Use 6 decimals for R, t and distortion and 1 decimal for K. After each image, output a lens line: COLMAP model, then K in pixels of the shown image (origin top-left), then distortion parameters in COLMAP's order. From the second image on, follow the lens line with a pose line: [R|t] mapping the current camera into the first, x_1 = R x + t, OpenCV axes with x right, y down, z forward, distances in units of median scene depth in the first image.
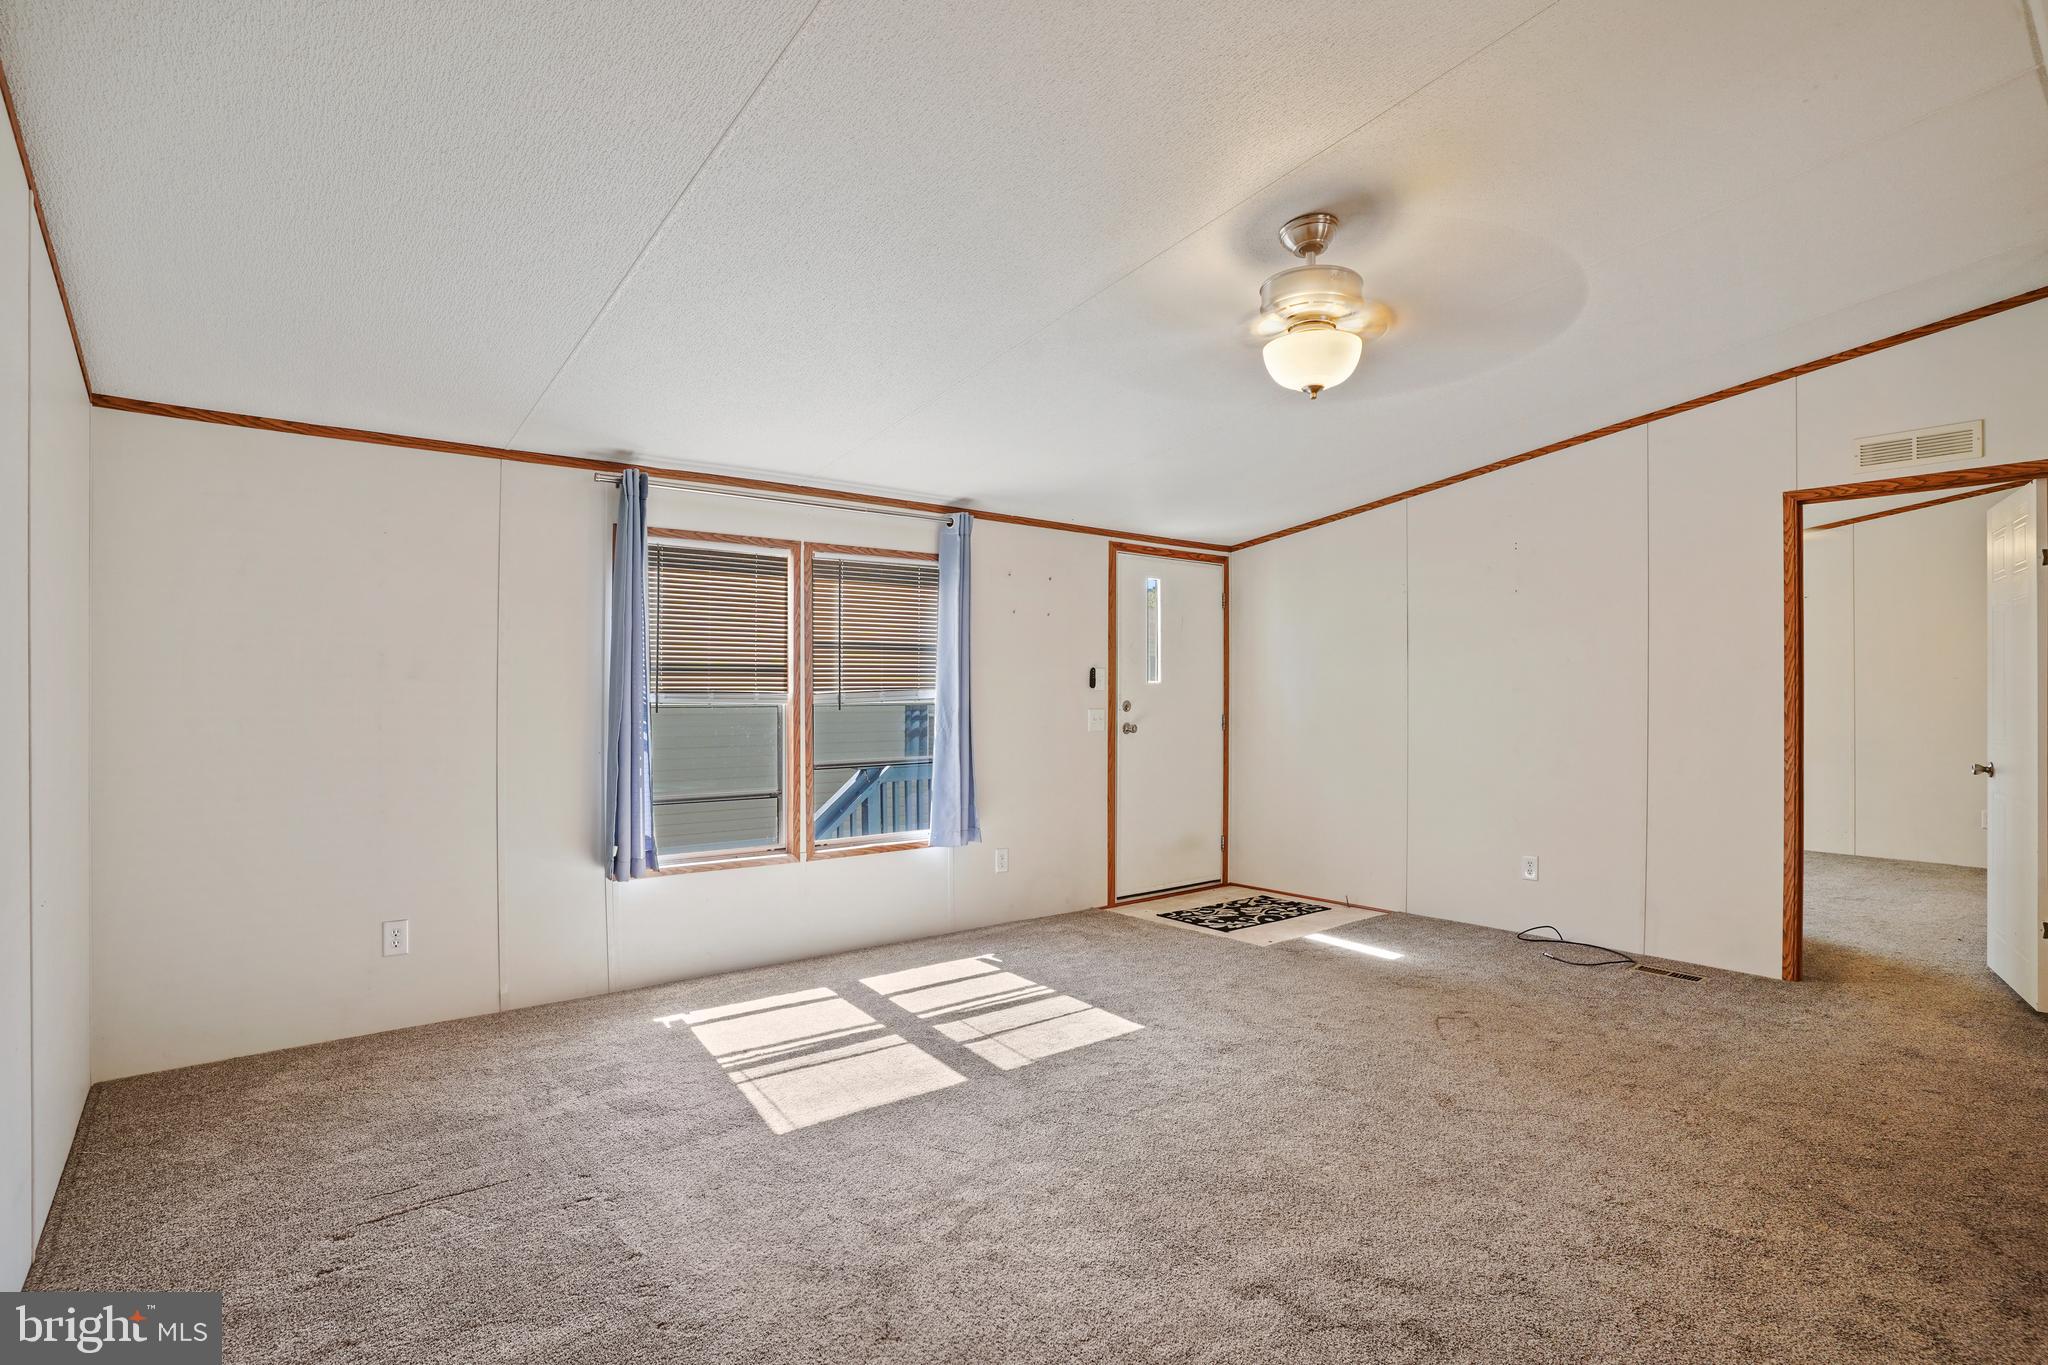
lens RADIAL K [[1033.7, 0, 1028.5], [0, 1033.7, 667.9], [0, 0, 1]] dist [-0.085909, 0.040385]
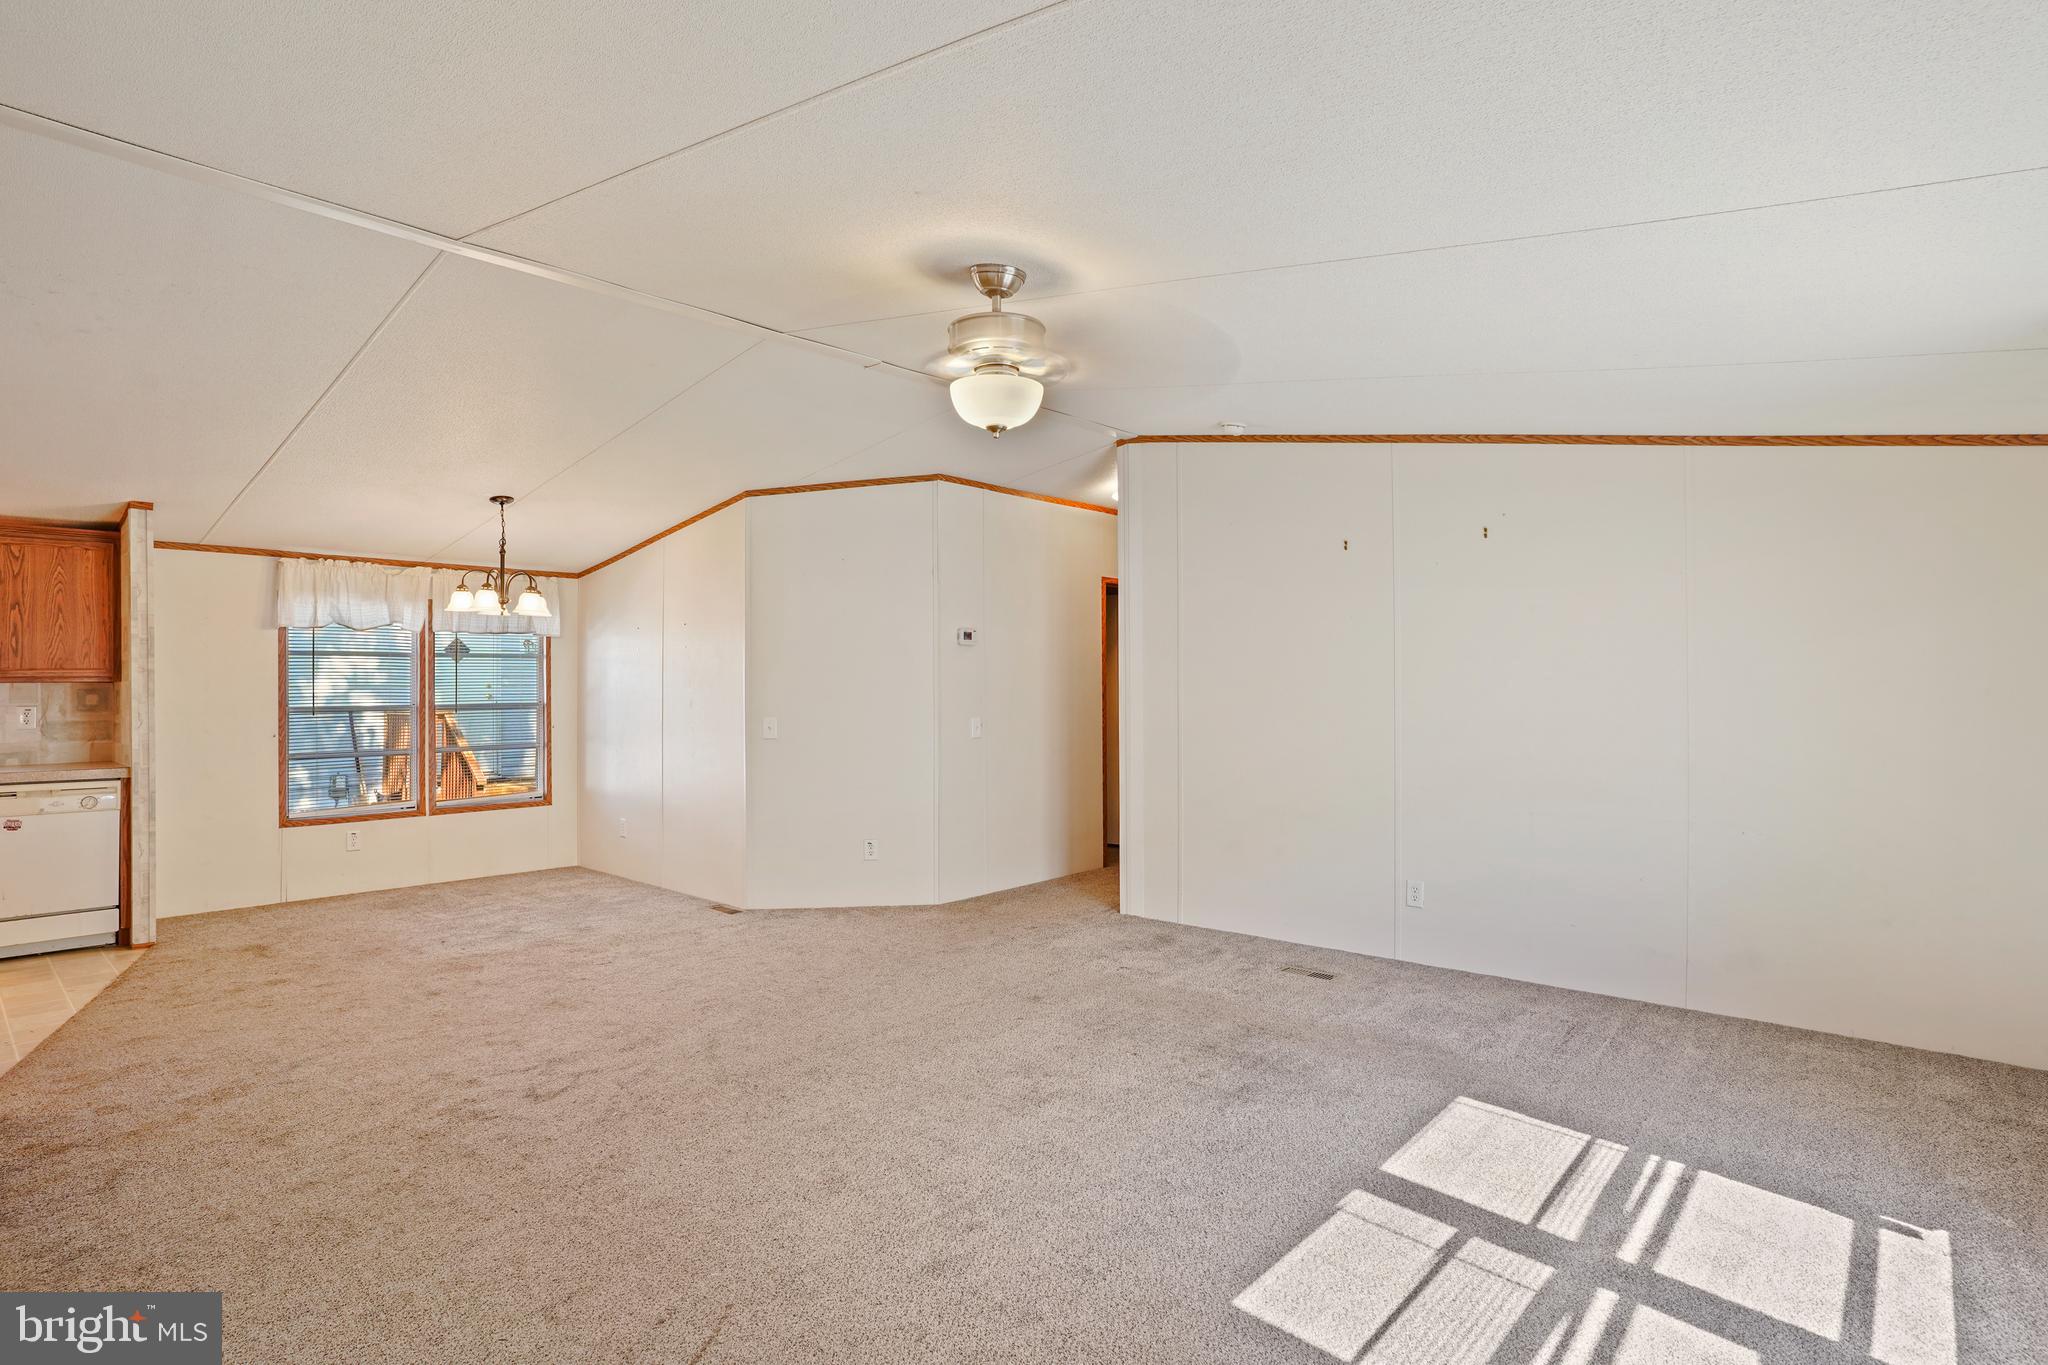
lens RADIAL K [[1033.7, 0, 1028.5], [0, 1033.7, 667.9], [0, 0, 1]] dist [-0.085909, 0.040385]
pose [[-0.988149, -0.004559, -0.153430, 0.284514], [0.000722, 0.999410, -0.034349, 0.001585], [0.153496, -0.034053, -0.987562, 1.389083]]
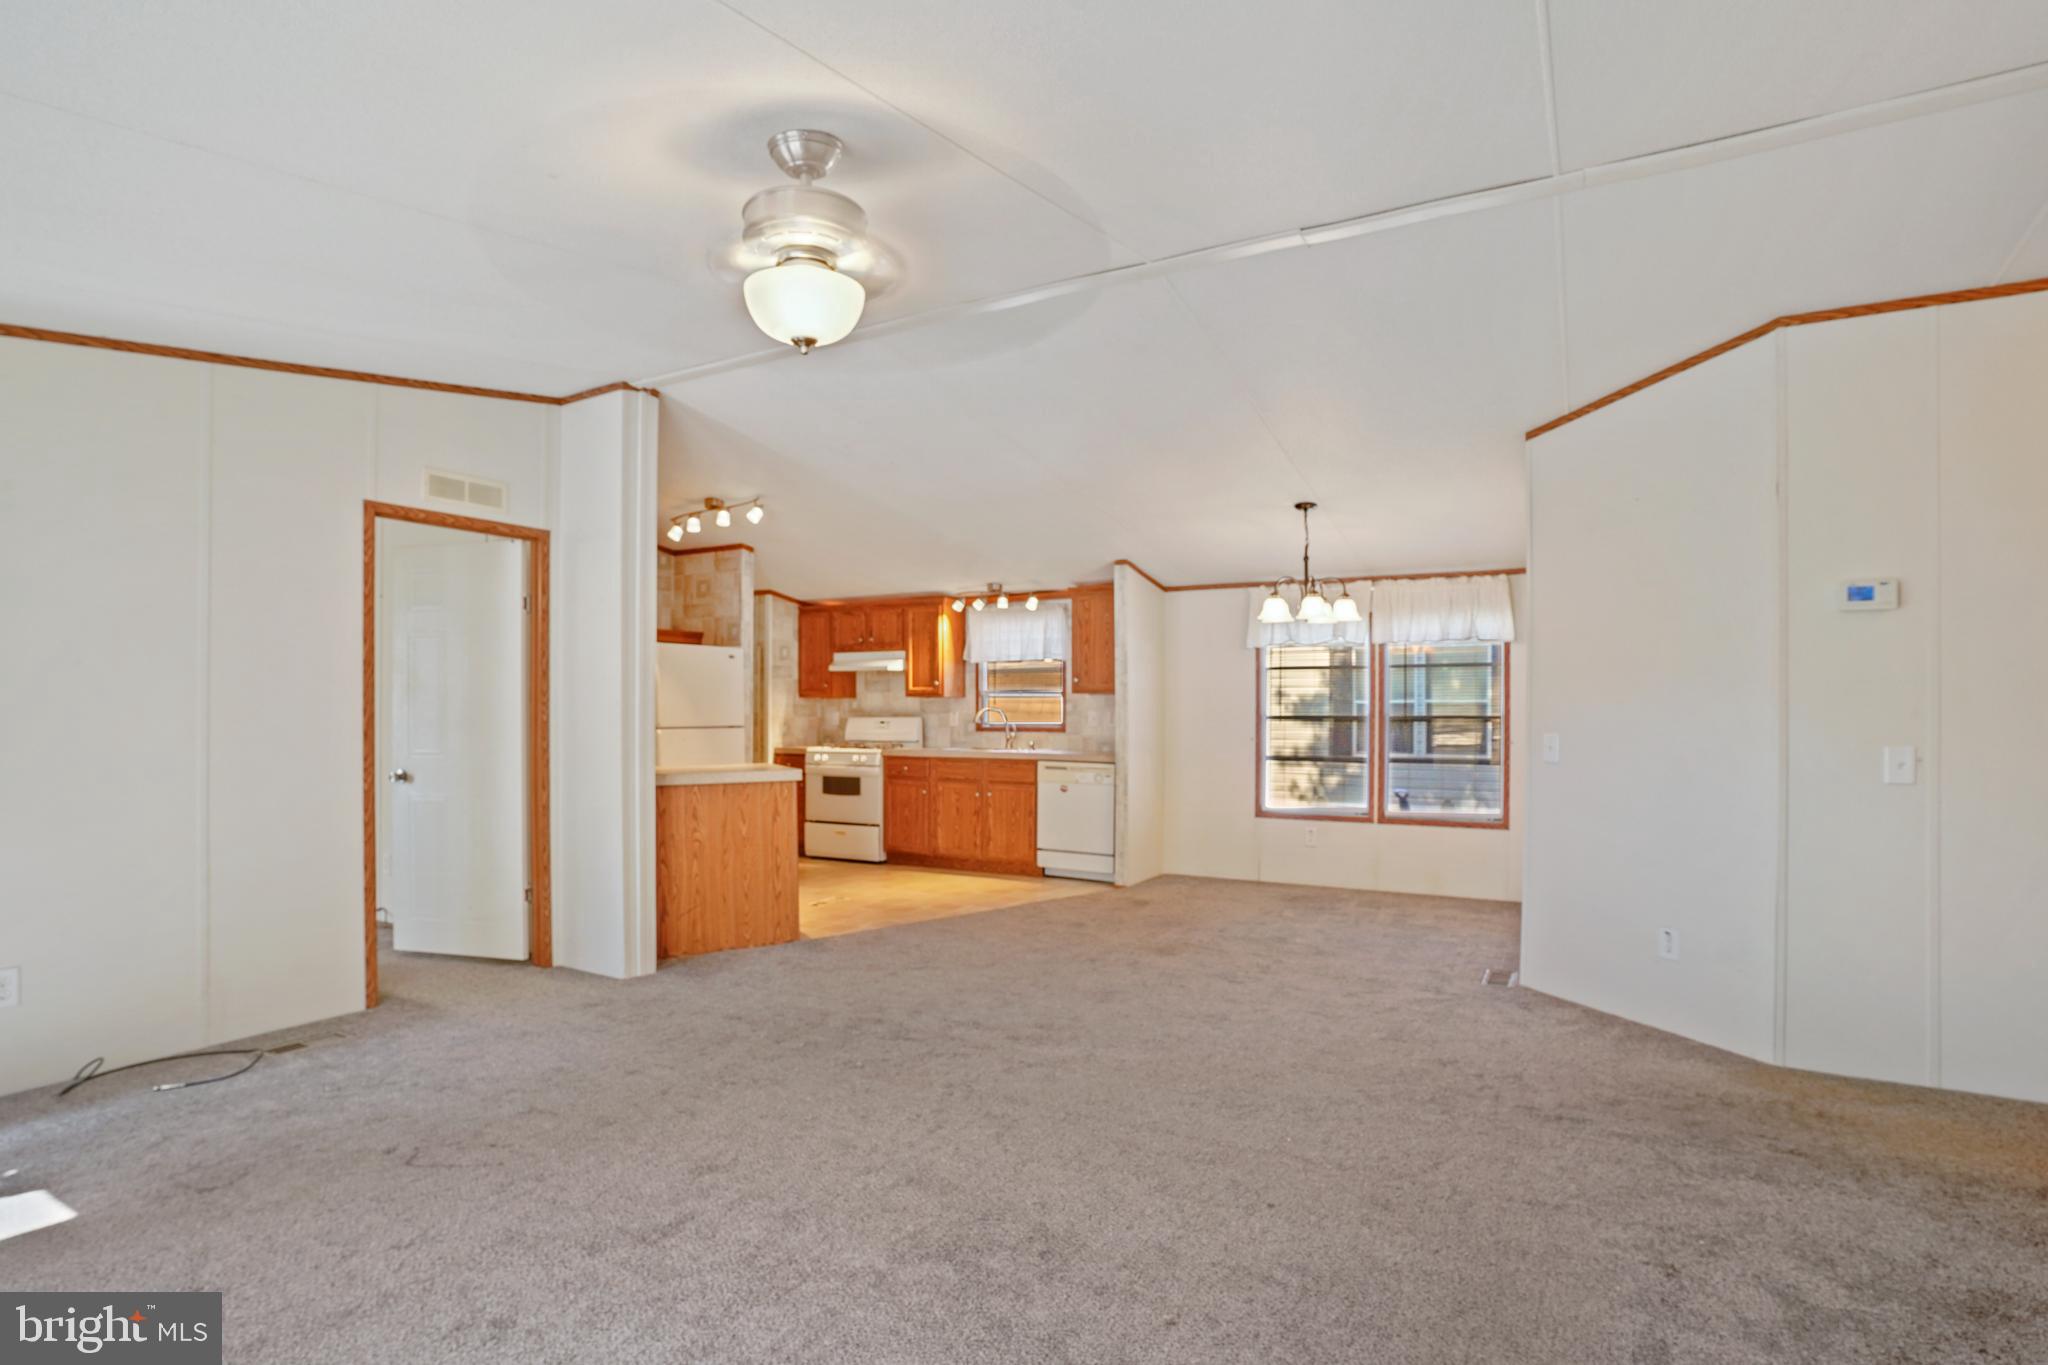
lens RADIAL K [[1025.0, 0, 1032.4], [0, 1025.0, 724.2], [0, 0, 1]] dist [-0.076282, 0.040510]
pose [[-0.363098, -0.020026, 0.931536, -0.368900], [-0.023256, 0.999652, 0.012426, 0.011224], [-0.931461, -0.017152, -0.363437, 0.761345]]
